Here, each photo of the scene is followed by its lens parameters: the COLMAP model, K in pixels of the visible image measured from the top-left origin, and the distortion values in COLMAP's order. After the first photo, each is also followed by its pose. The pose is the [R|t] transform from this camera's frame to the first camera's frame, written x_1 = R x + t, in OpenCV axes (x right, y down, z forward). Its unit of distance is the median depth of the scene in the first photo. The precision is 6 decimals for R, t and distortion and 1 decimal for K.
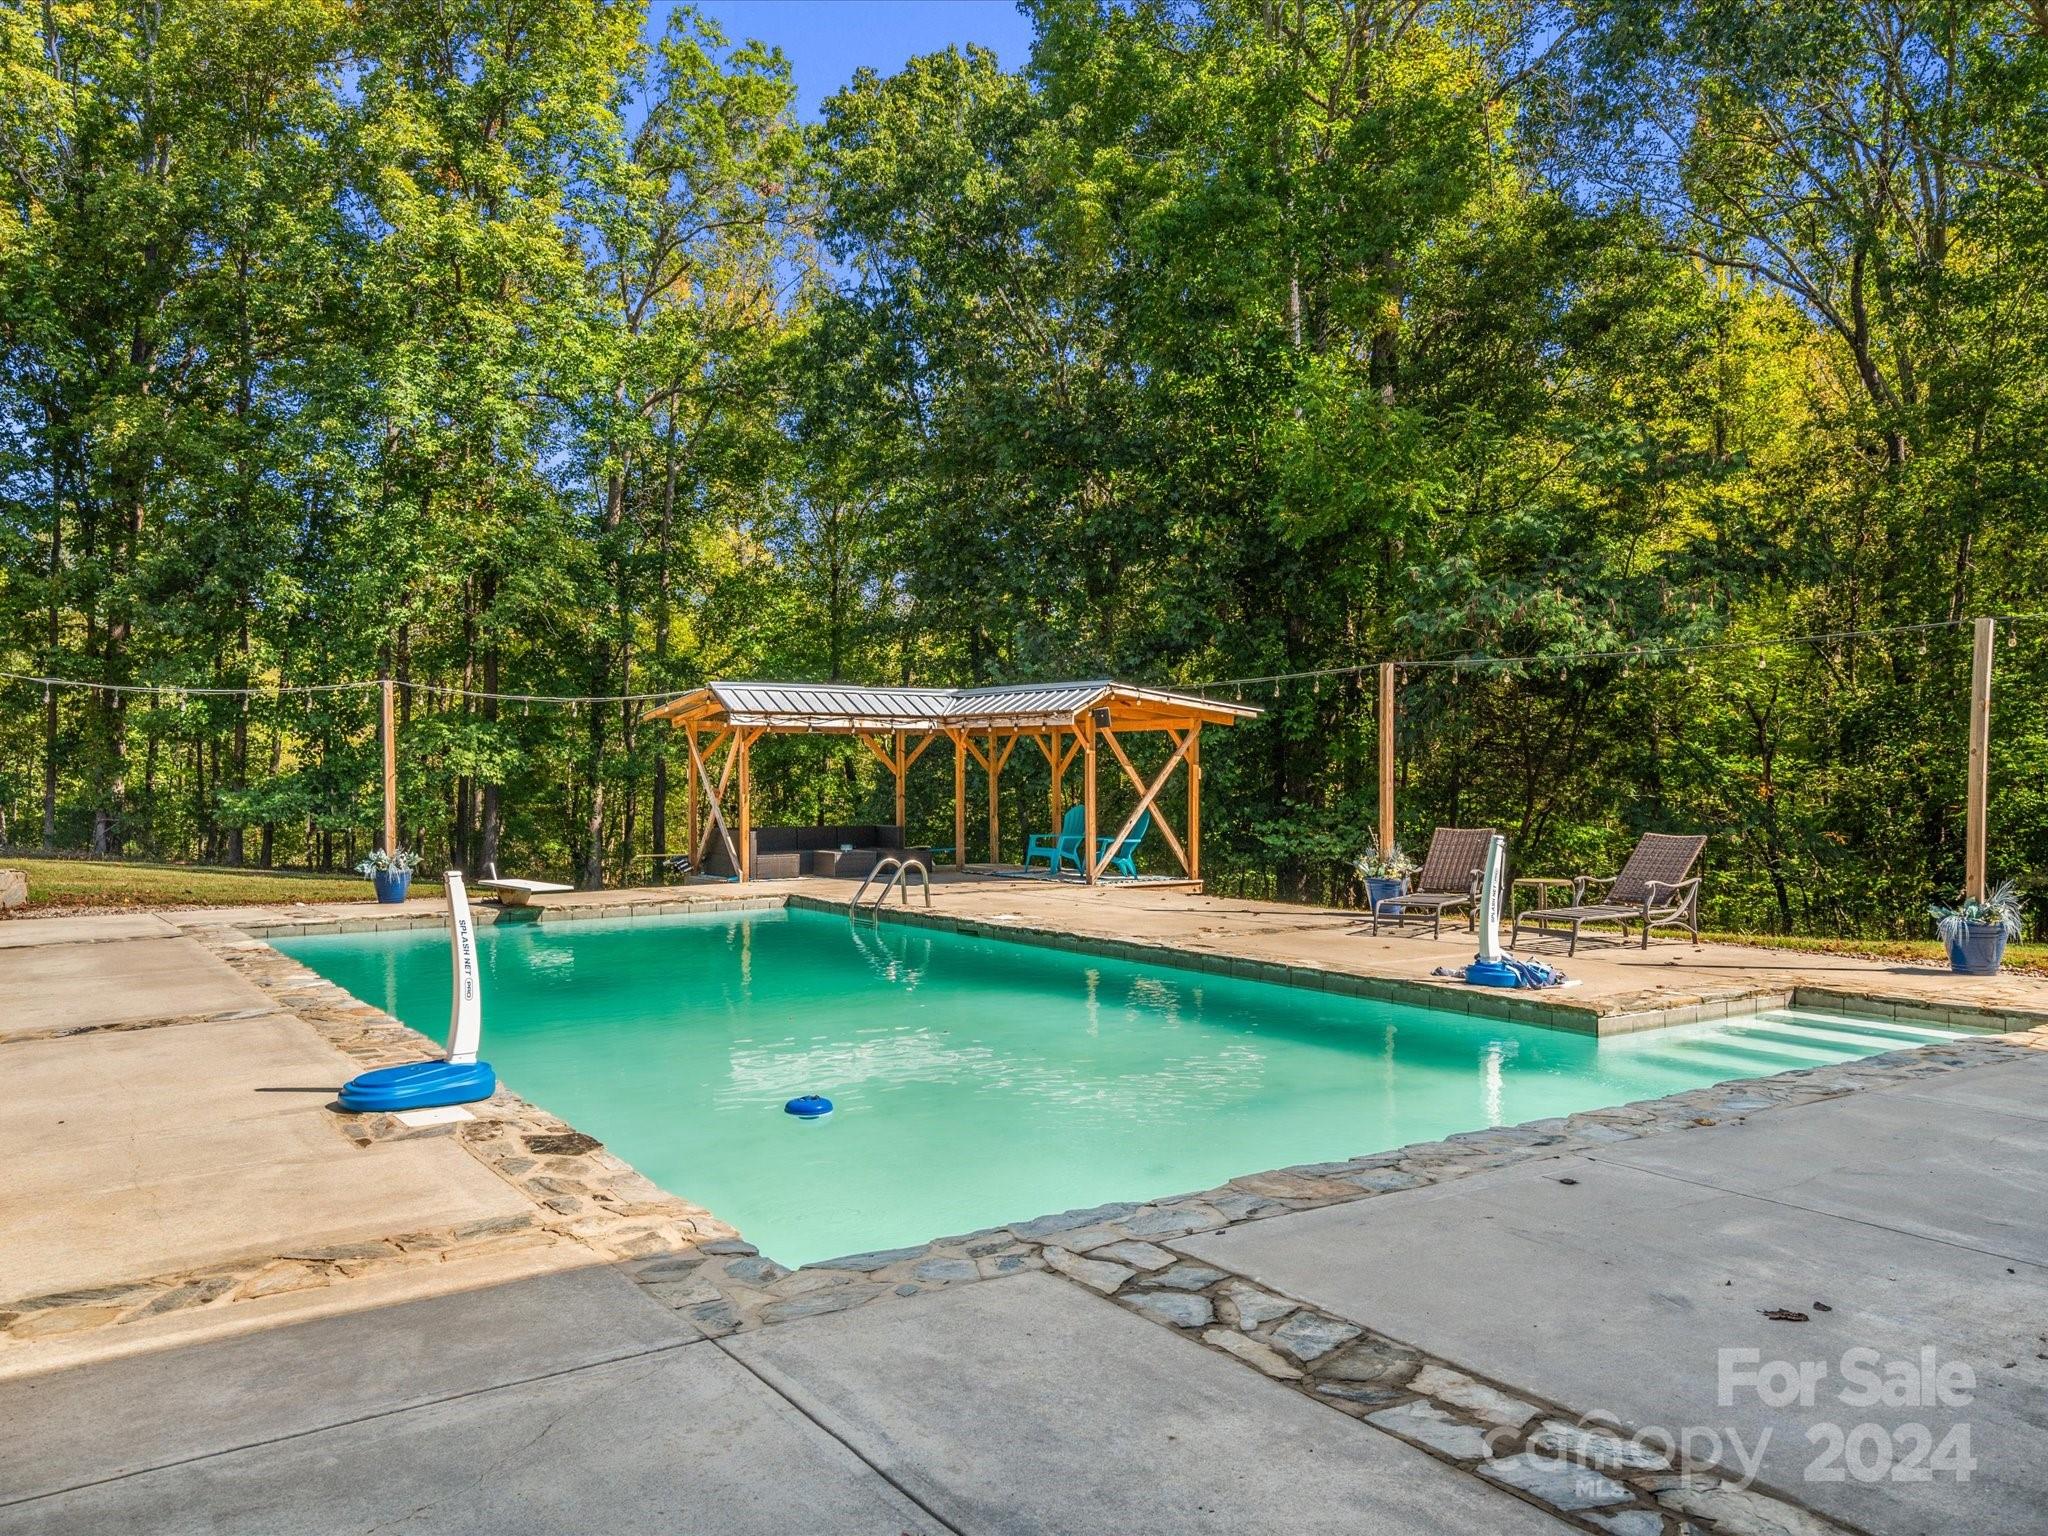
lens RADIAL K [[1437.9, 0, 1024.0], [0, 1437.9, 758.8], [0, 0, 1]] dist [0.075993, -0.080954]
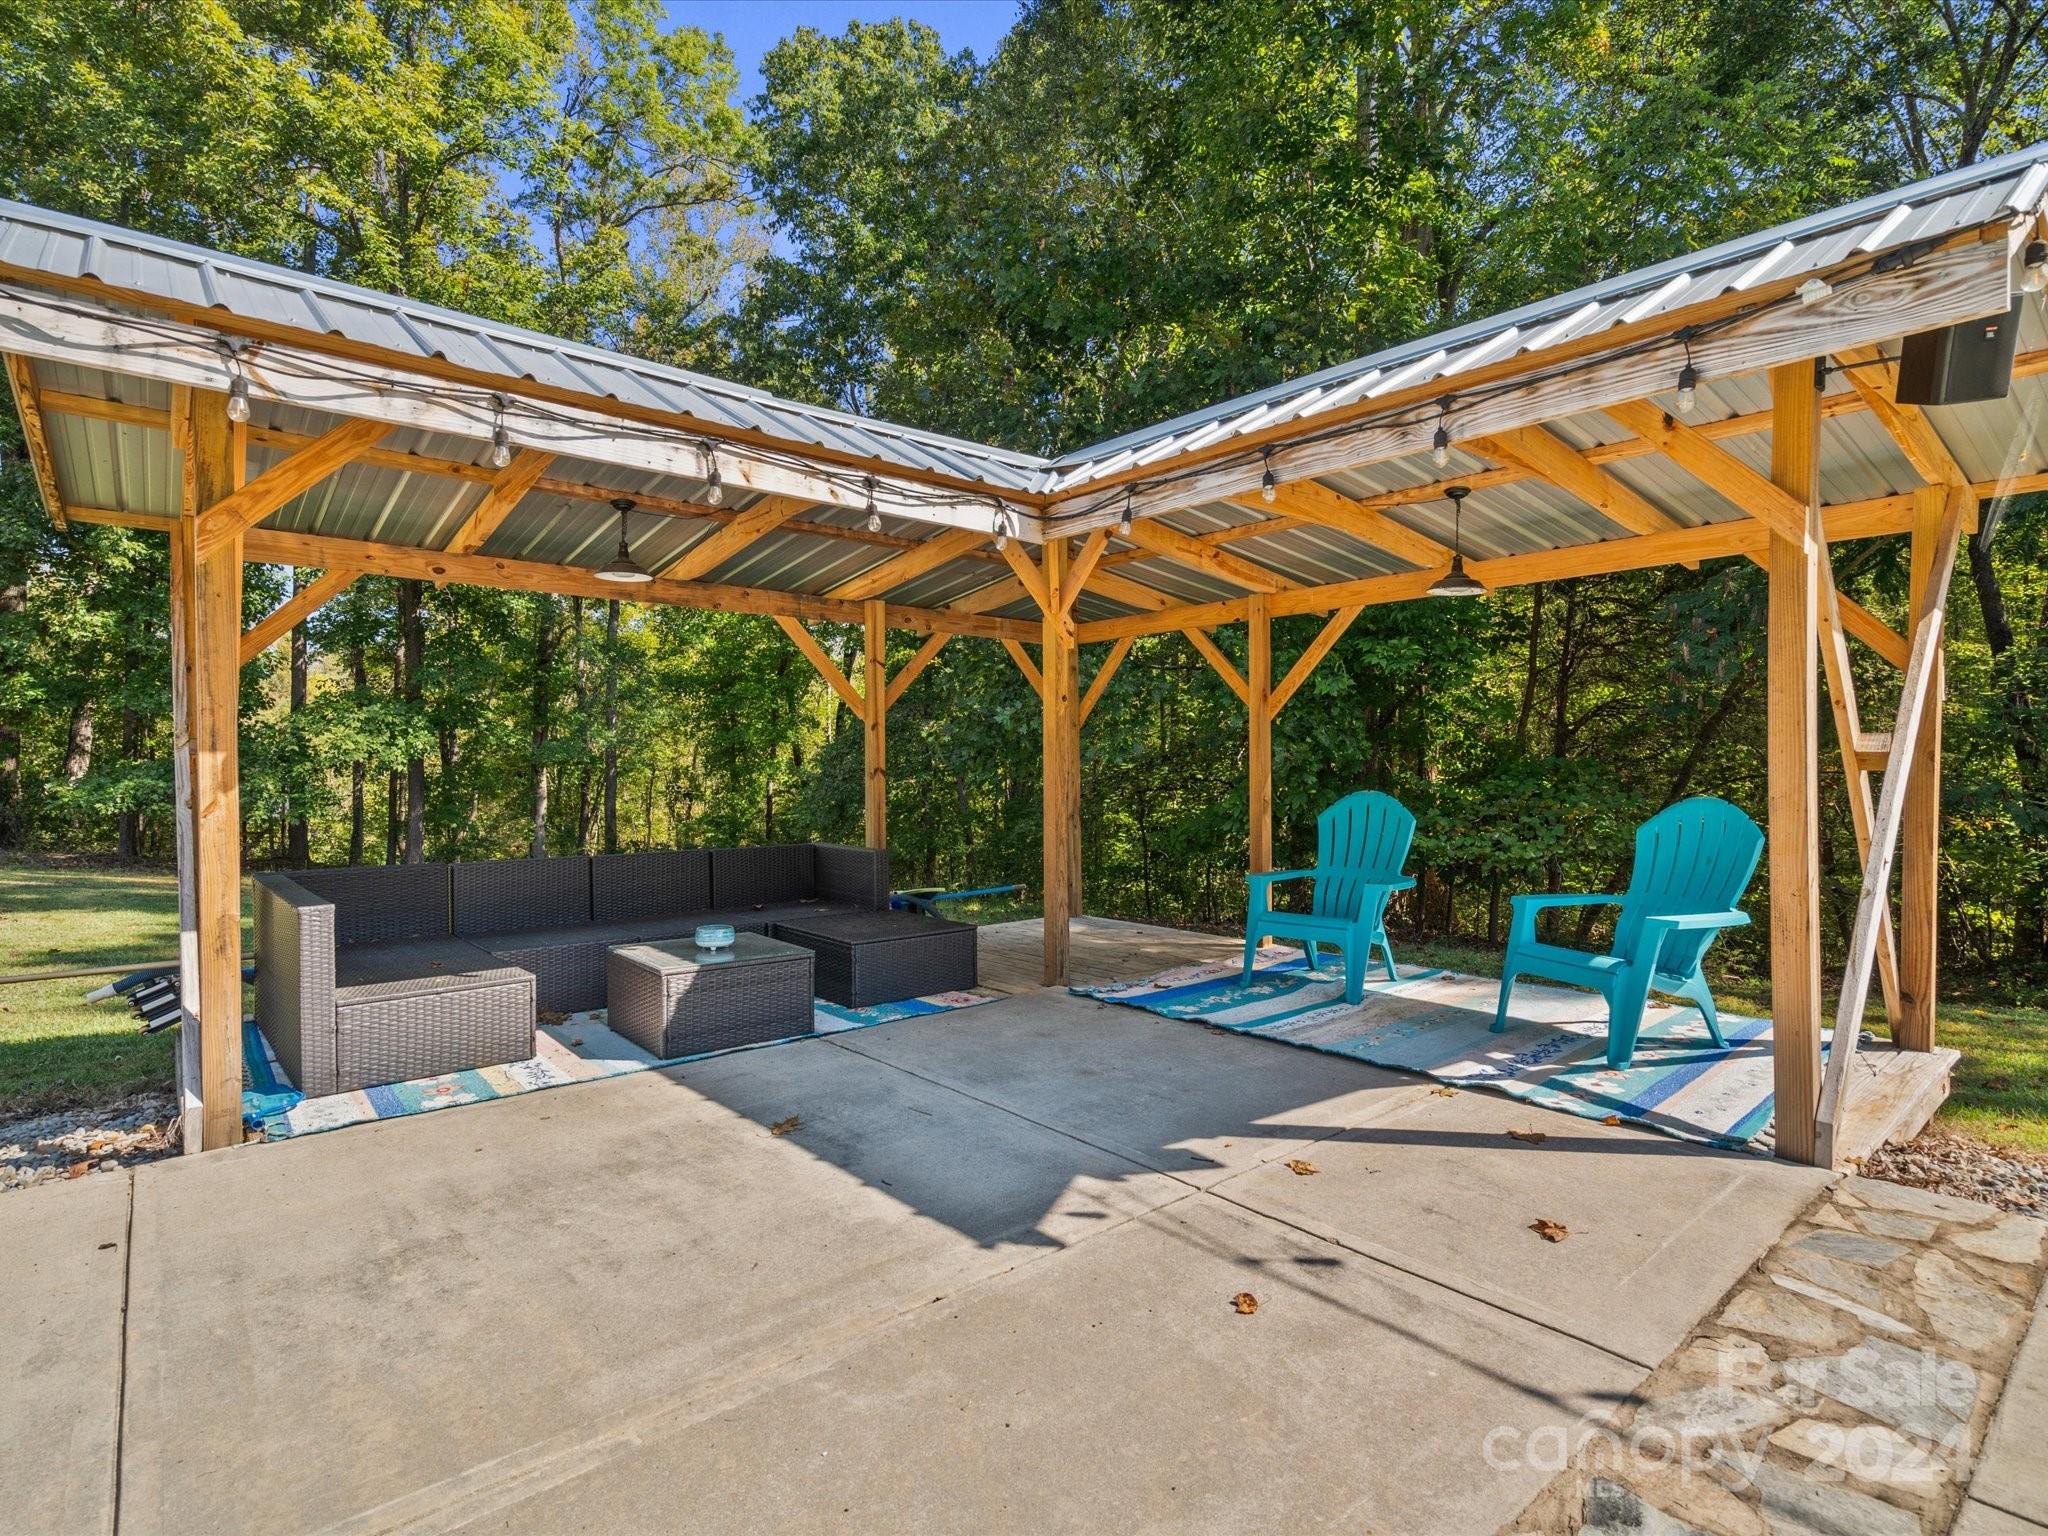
lens RADIAL K [[1043.8, 0, 1019.9], [0, 1043.8, 722.9], [0, 0, 1]] dist [-0.000401, 0.000387]
pose [[0.996073, -0.004709, 0.088412, -0.032005], [0.007229, 0.999576, -0.028200, 0.009454], [-0.088242, 0.028729, 0.995685, 0.316327]]
